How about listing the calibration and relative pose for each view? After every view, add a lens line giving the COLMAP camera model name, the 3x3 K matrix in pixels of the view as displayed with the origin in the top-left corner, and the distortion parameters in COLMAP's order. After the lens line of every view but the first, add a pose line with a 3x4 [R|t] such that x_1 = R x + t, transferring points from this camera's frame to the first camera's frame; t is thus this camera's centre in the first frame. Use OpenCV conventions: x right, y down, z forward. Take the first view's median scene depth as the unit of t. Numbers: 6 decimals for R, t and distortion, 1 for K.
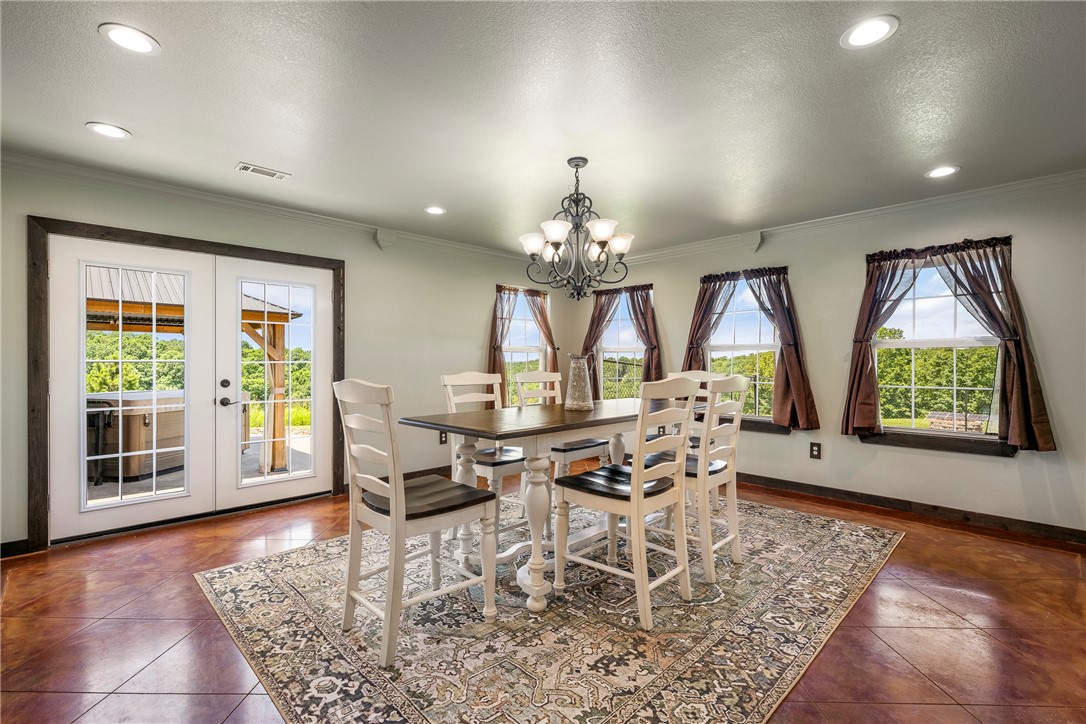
lens RADIAL K [[490.1, 0, 543.0], [0, 490.1, 362.0], [0, 0, 1]] dist [0.000925, 0.000196]
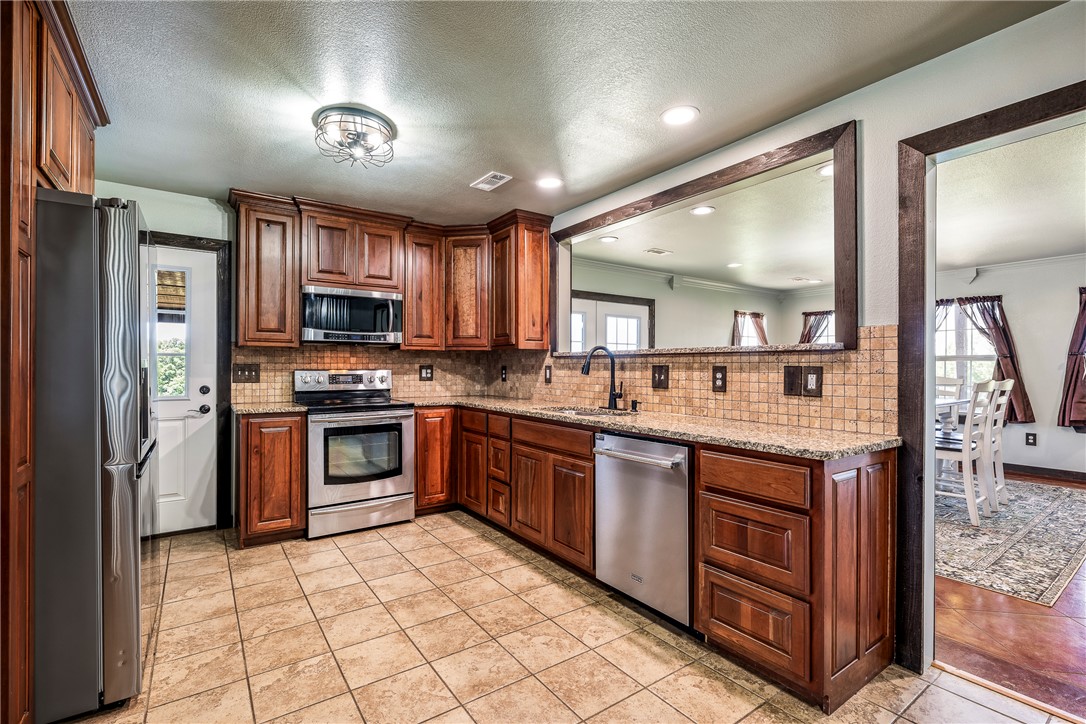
lens RADIAL K [[485.0, 0, 541.3], [0, 485.0, 366.2], [0, 0, 1]] dist [-0.002807, -0.000333]
pose [[0.986786, 0.000352, -0.162028, -0.505189], [-0.001226, 0.999985, -0.005295, -0.002138], [0.162023, 0.005423, 0.986772, -0.458344]]
